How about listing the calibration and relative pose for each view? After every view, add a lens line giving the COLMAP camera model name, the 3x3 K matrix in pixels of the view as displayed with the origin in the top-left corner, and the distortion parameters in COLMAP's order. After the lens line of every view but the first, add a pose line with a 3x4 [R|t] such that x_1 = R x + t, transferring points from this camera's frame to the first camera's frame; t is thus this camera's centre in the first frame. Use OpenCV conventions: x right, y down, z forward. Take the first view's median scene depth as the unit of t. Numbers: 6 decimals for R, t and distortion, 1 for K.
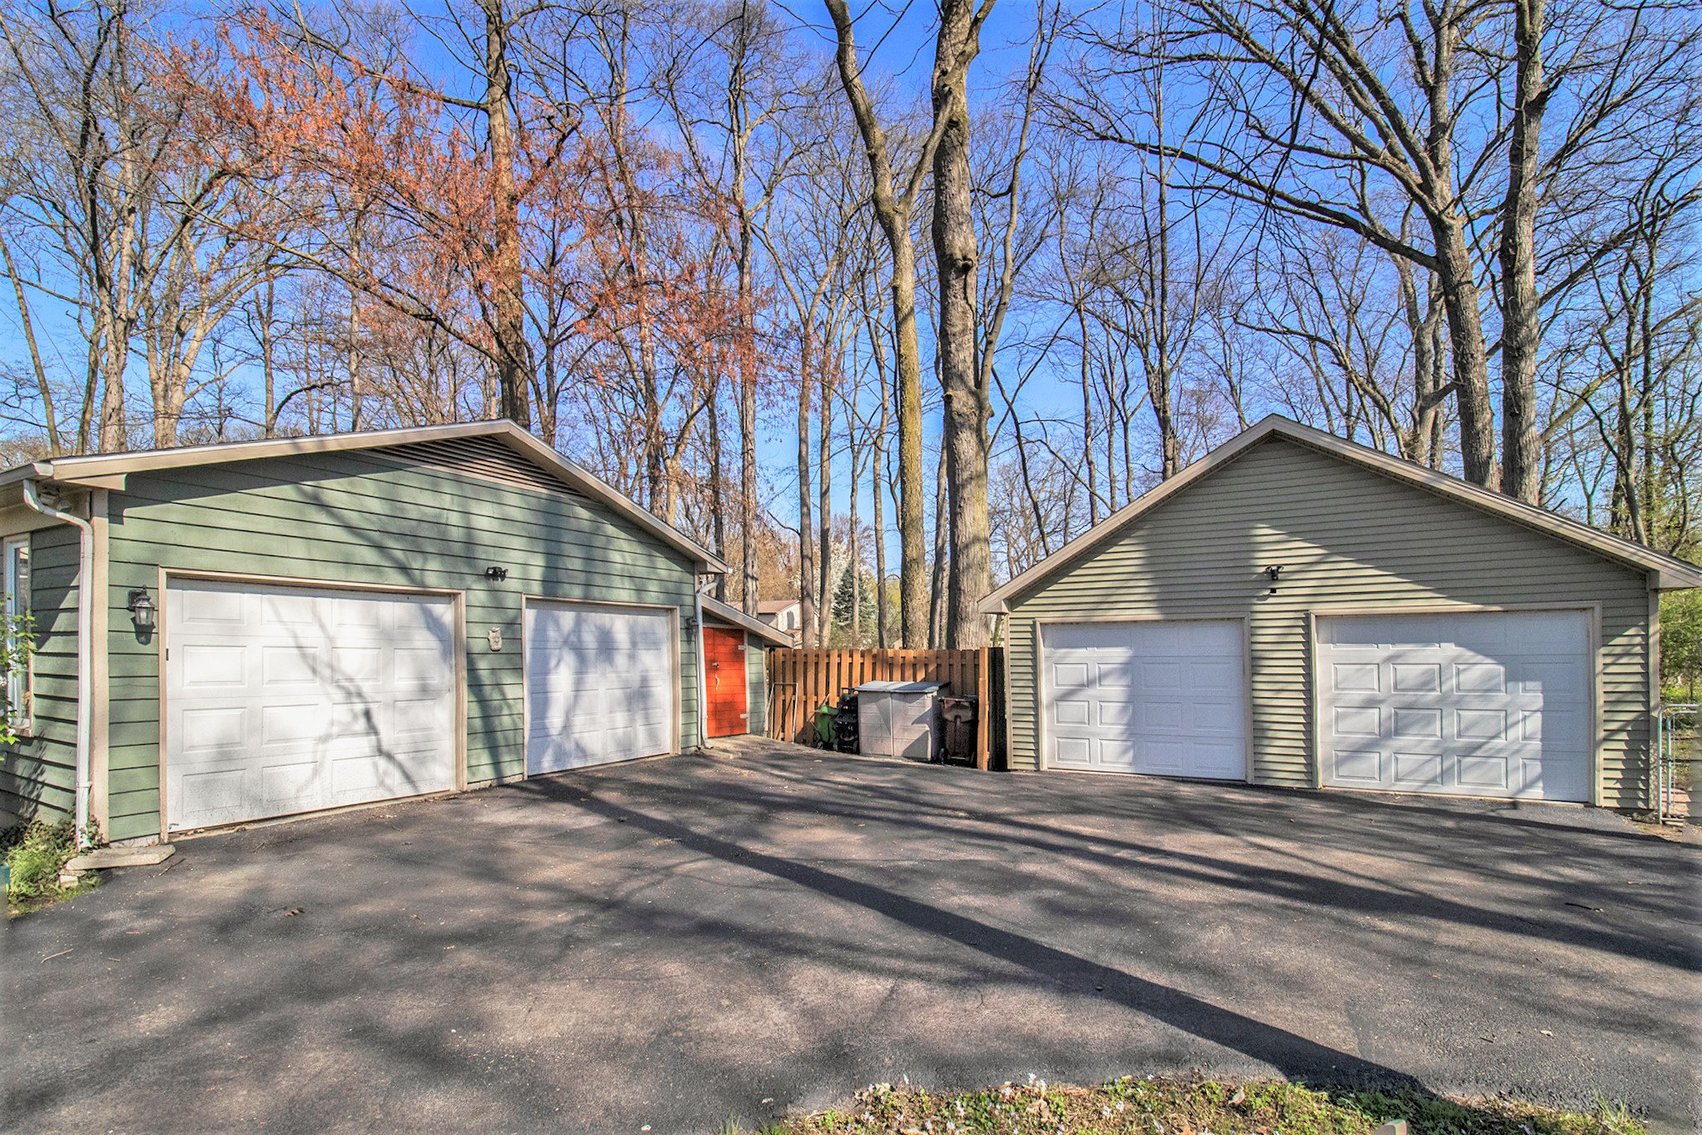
lens RADIAL K [[826.6, 0, 854.5], [0, 826.6, 618.5], [0, 0, 1]] dist [0.018810, -0.013727]
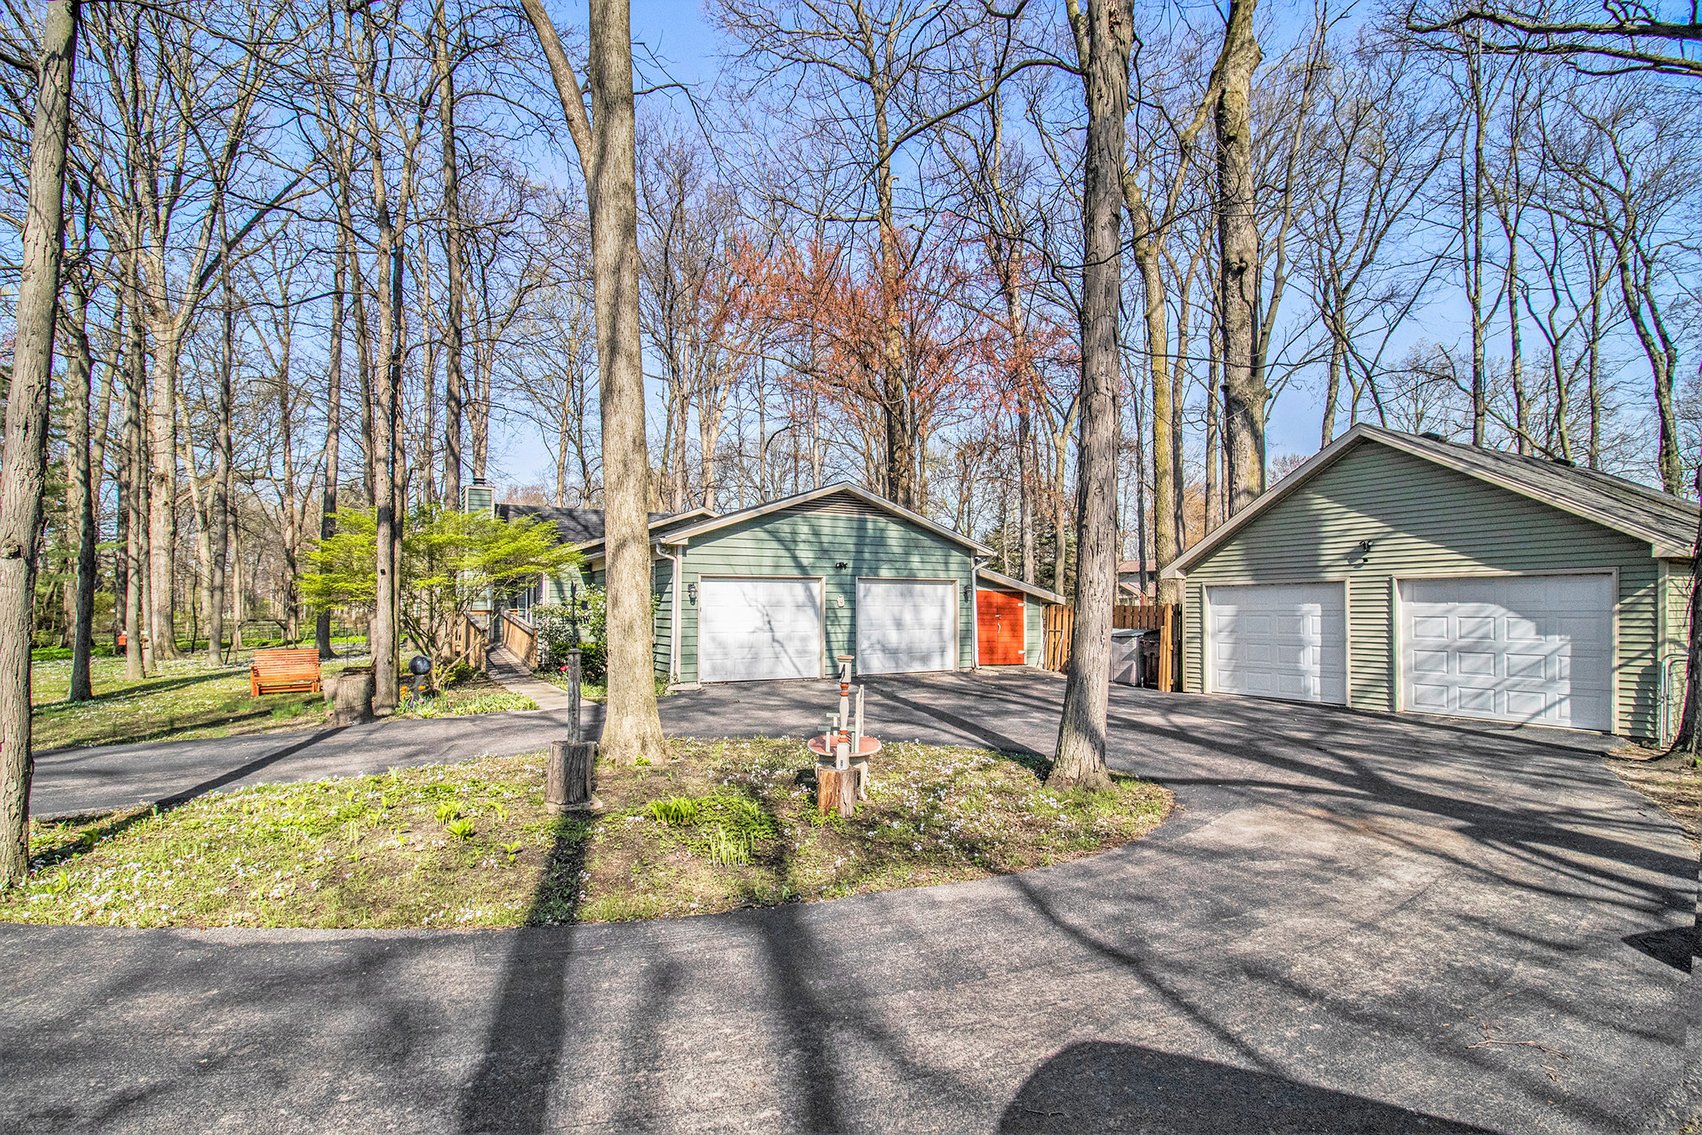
lens RADIAL K [[826.6, 0, 854.5], [0, 826.6, 618.5], [0, 0, 1]] dist [0.018810, -0.013727]
pose [[0.863141, 0.007723, -0.504904, 0.471832], [0.022438, 0.998309, 0.053627, -0.029827], [0.504464, -0.057617, 0.861508, -0.521206]]
